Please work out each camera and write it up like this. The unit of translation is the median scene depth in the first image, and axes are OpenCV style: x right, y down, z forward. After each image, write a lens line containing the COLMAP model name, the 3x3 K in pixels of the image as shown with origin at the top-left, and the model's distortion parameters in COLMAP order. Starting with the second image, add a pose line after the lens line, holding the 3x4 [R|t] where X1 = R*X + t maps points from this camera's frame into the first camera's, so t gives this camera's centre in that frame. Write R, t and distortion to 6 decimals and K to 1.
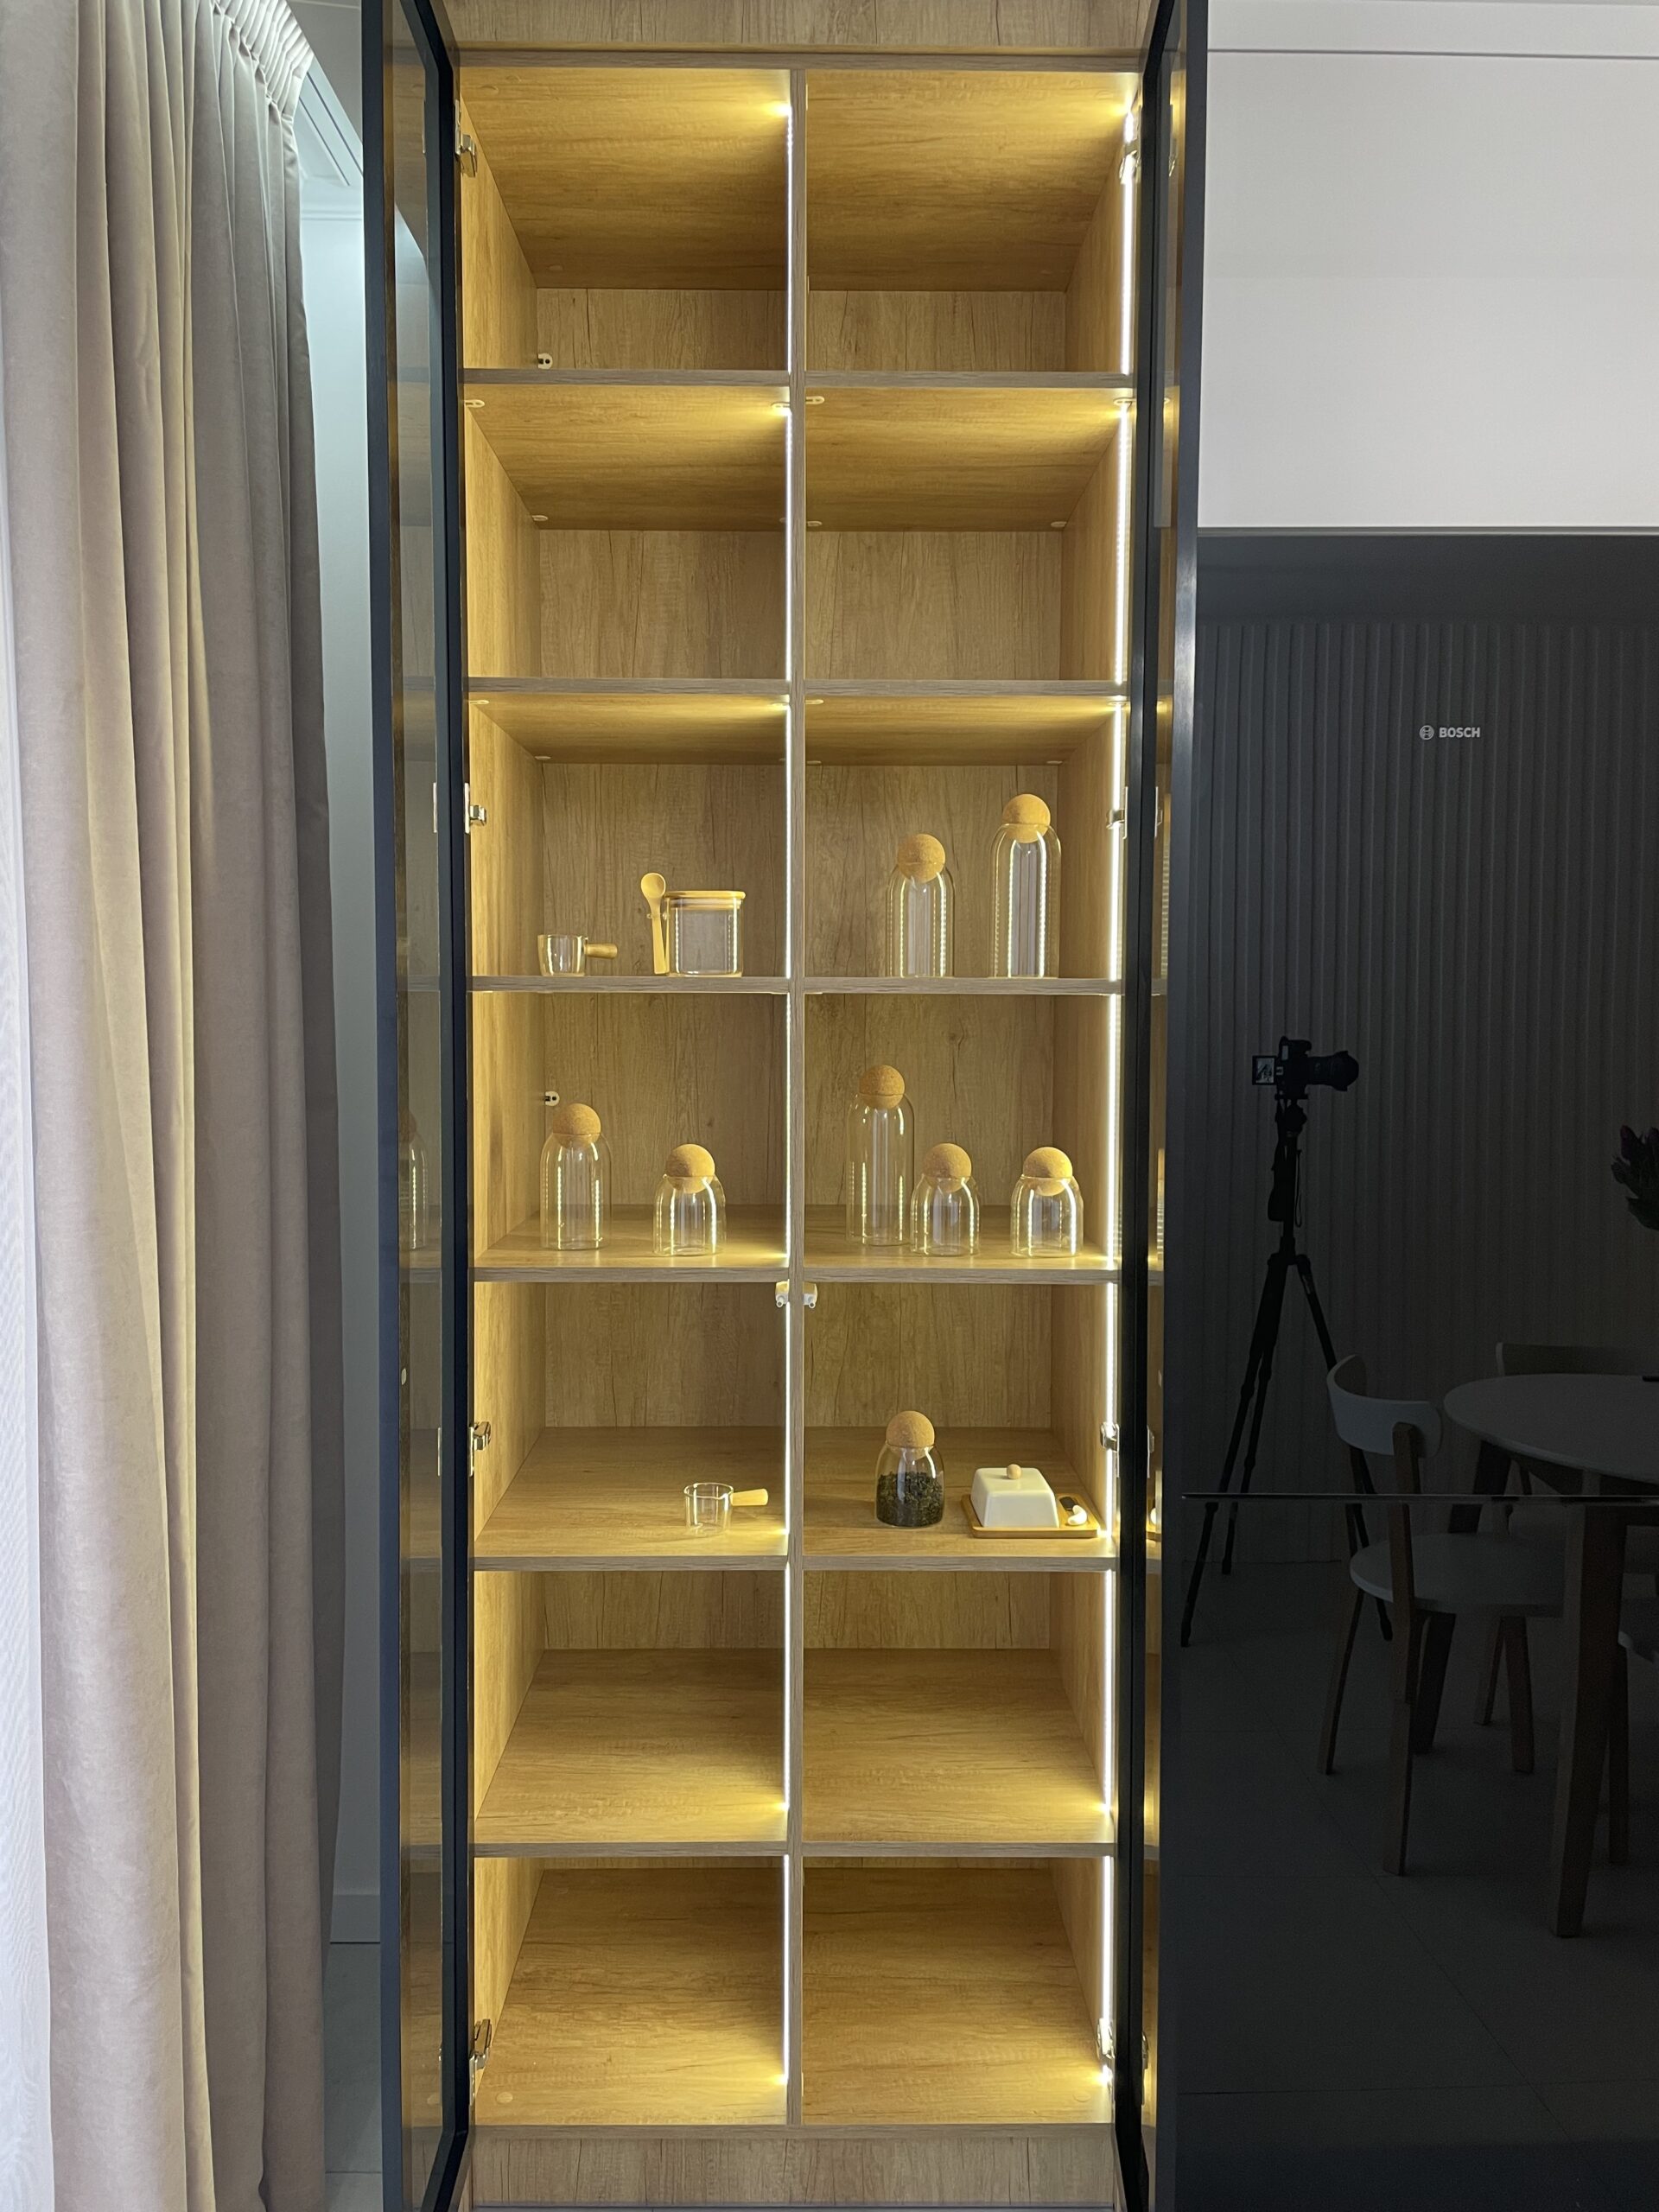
lens RADIAL K [[1666.2, 0, 831.4], [0, 1666.2, 1064.4], [0, 0, 1]] dist [0.024483, -0.015735]
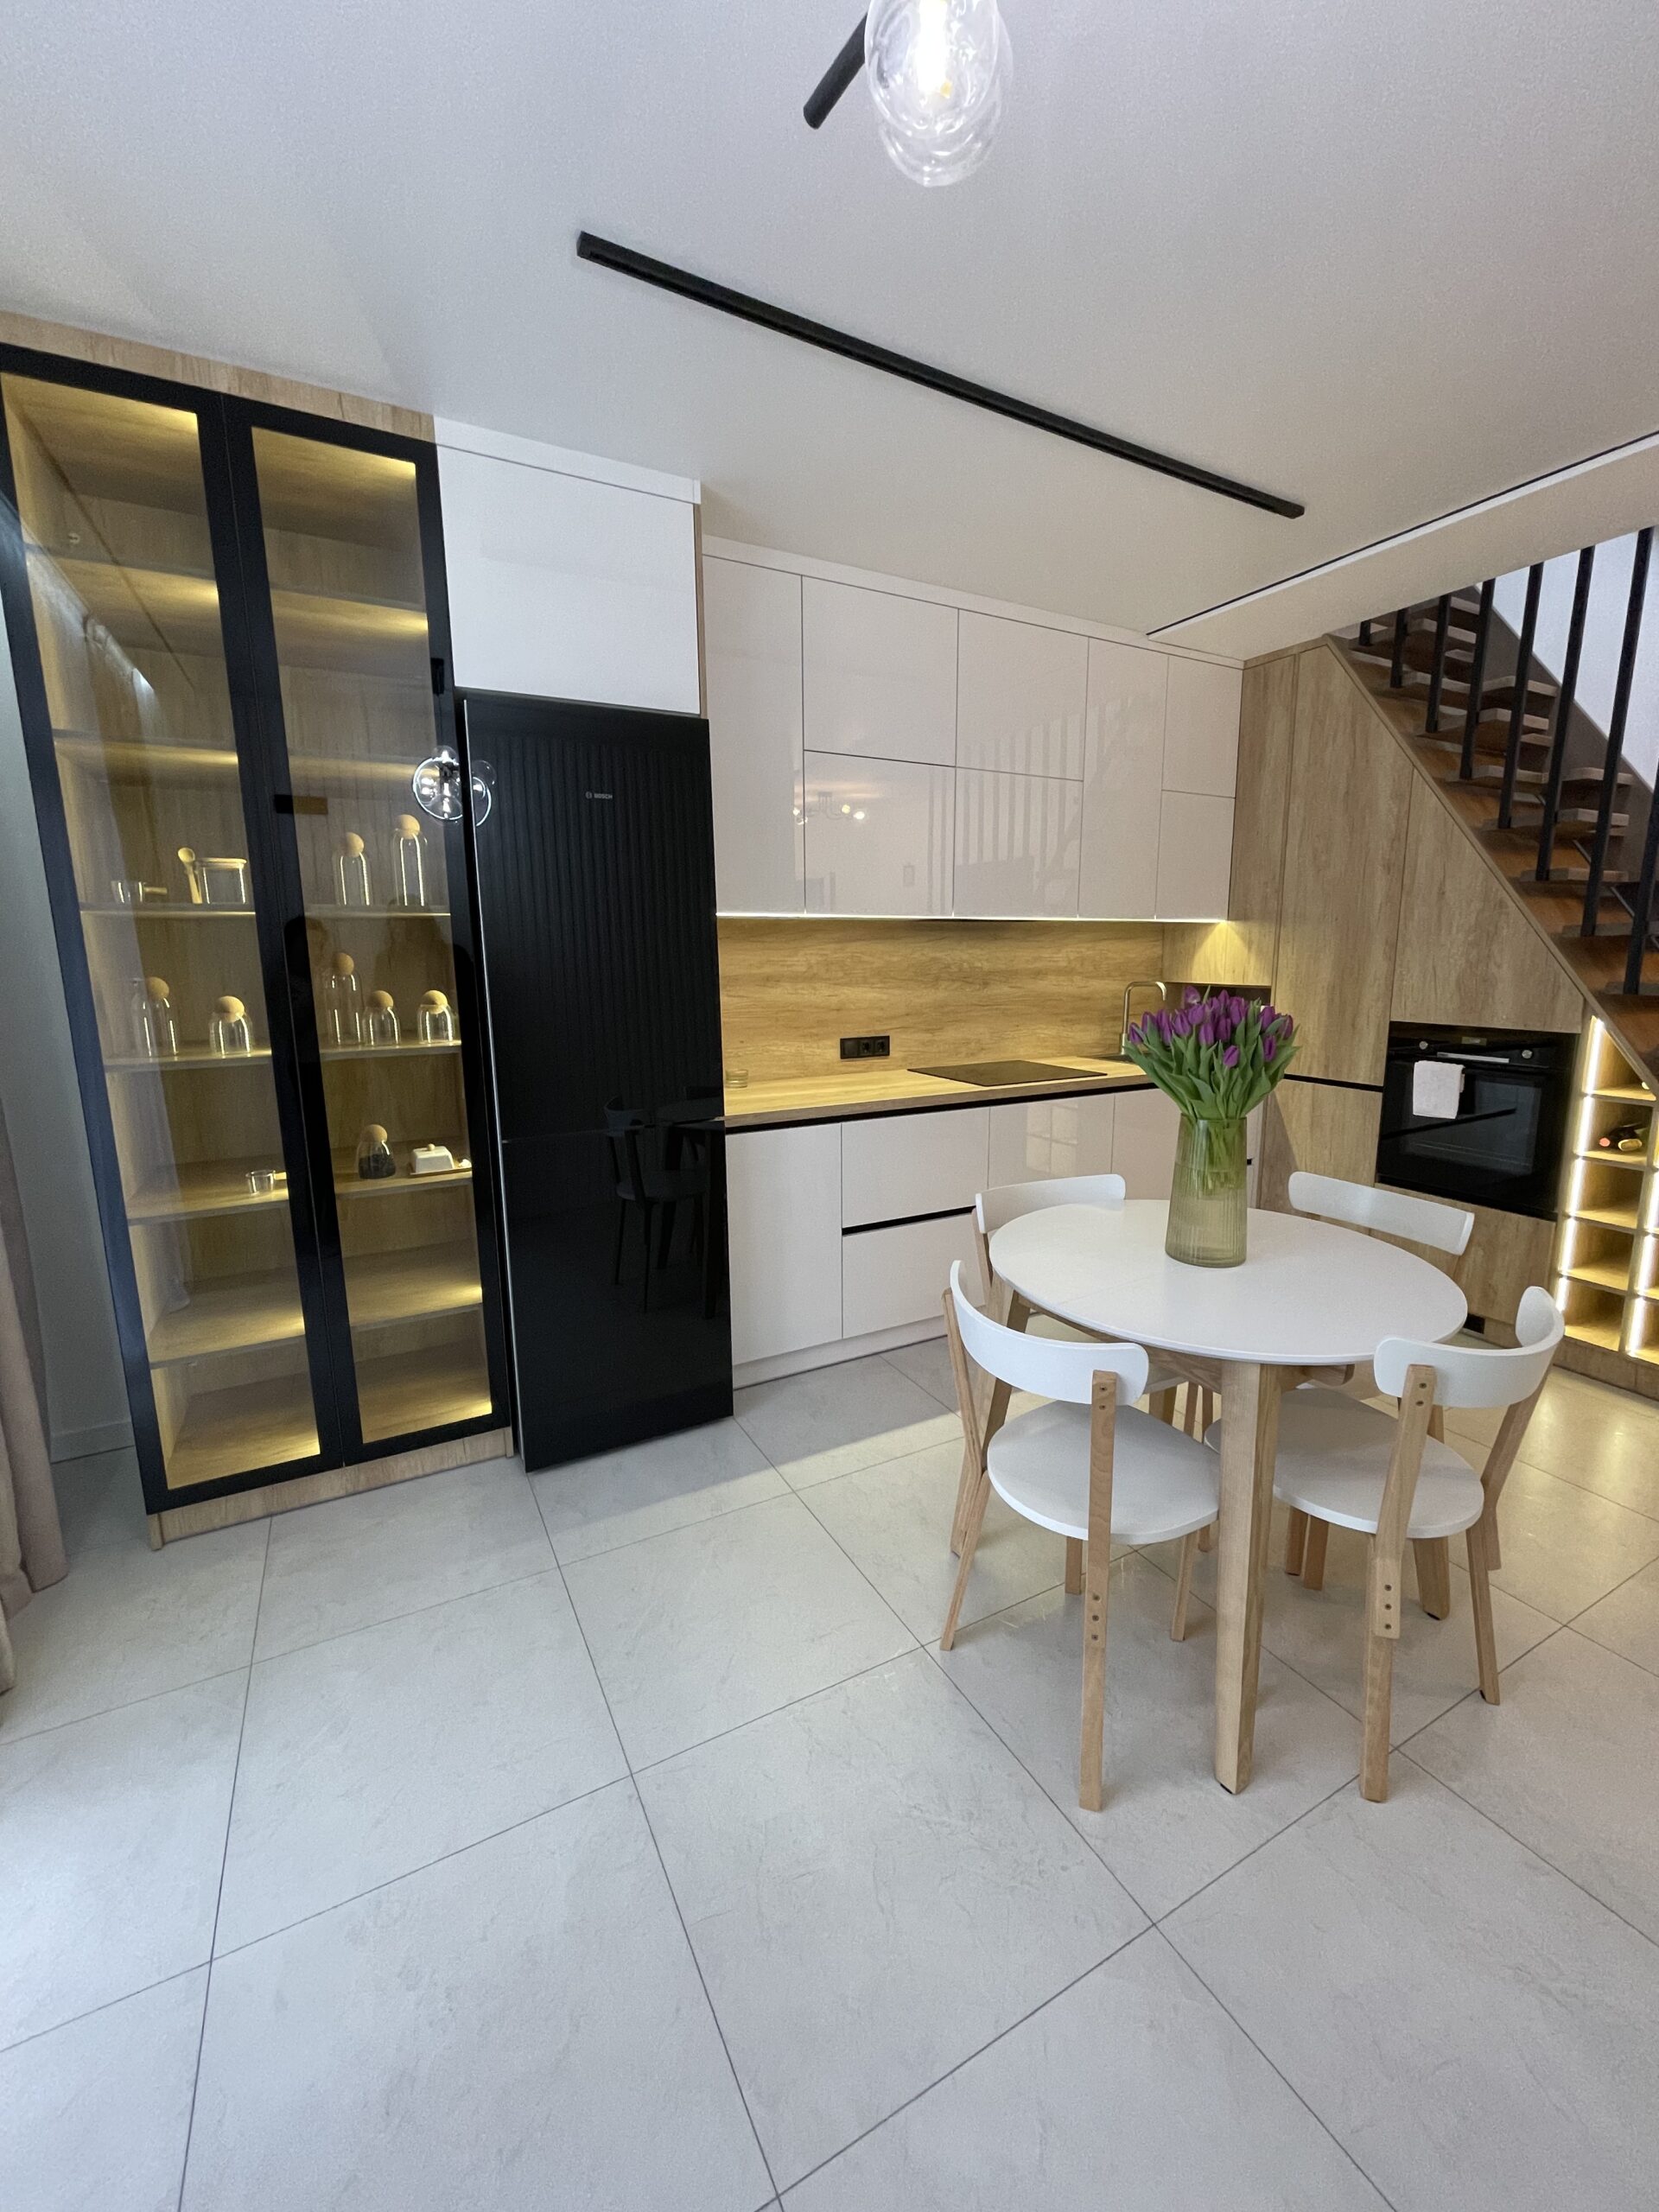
lens RADIAL K [[888.0, 0, 838.1], [0, 888.0, 1107.3], [0, 0, 1]] dist [0.001966, -0.000013]
pose [[0.881872, -0.089653, 0.462887, 0.048573], [0.039033, 0.992267, 0.117821, 0.082111], [-0.469871, -0.085835, 0.878552, -0.226681]]
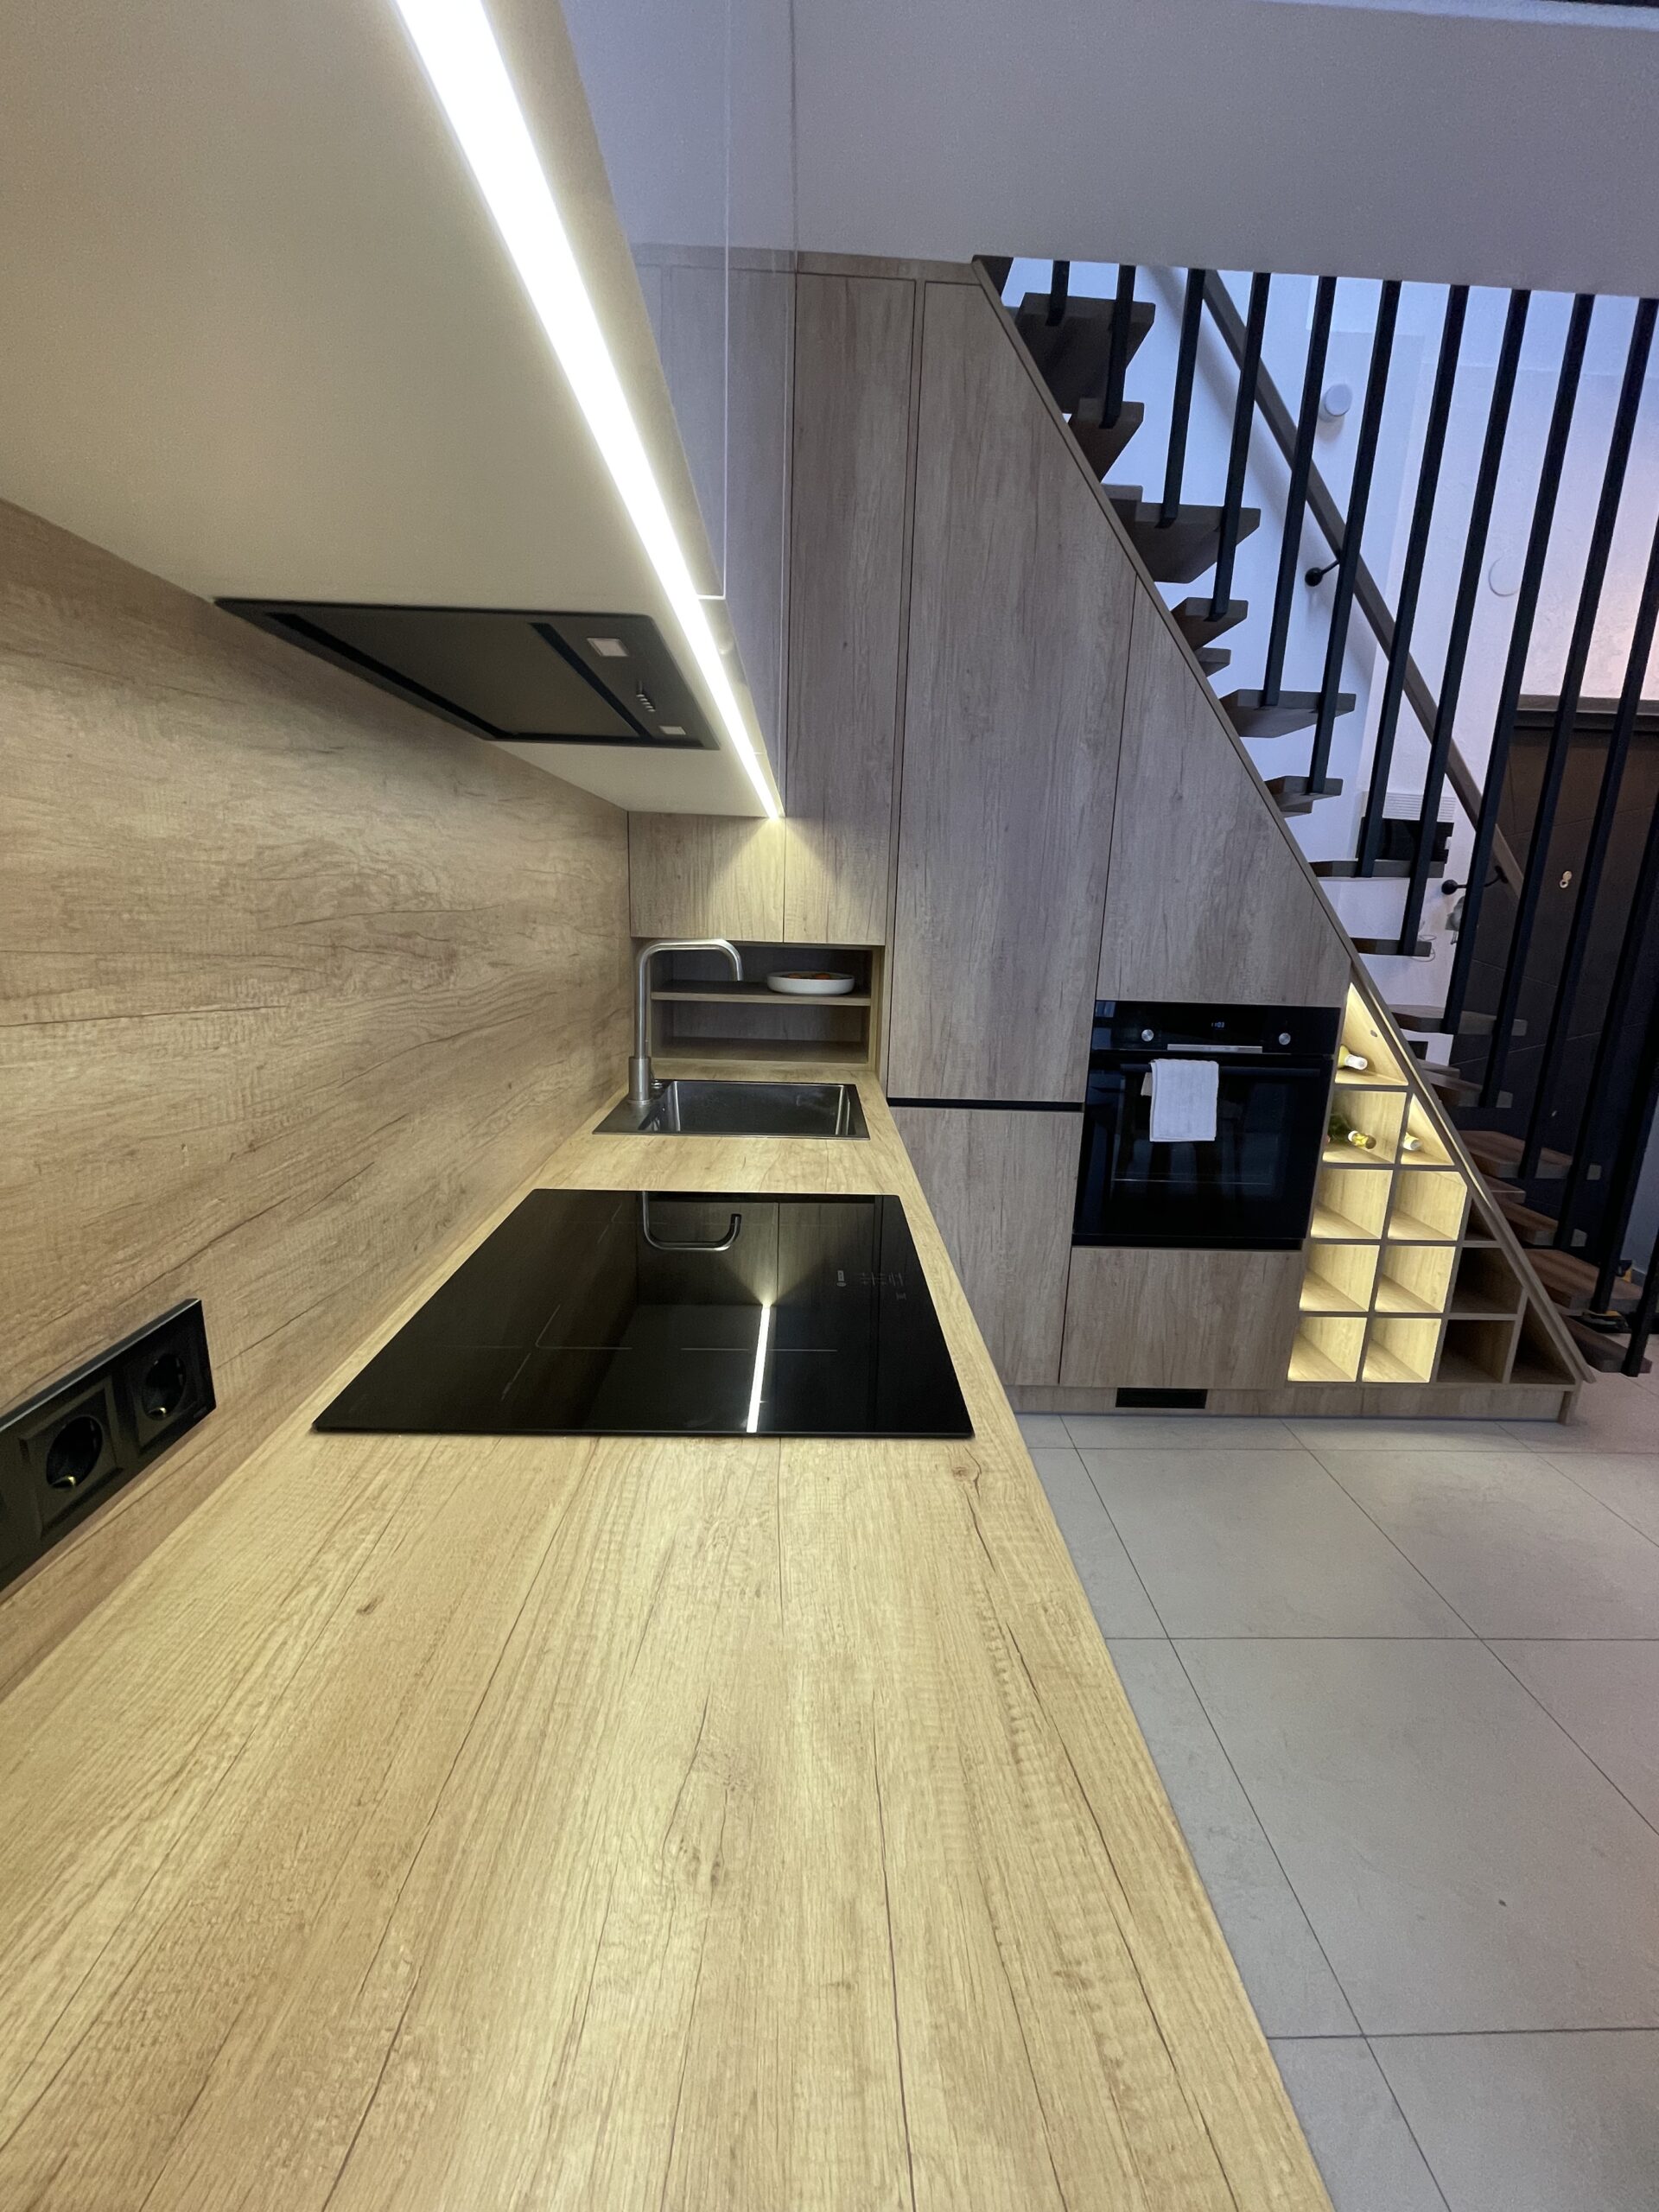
lens RADIAL K [[888.0, 0, 824.9], [0, 888.0, 1097.3], [0, 0, 1]] dist [0.001966, -0.000013]
pose [[-0.015200, -0.216261, 0.976217, 0.656087], [0.035258, 0.975607, 0.216675, 0.035122], [-0.999263, 0.037713, -0.007205, 1.004753]]
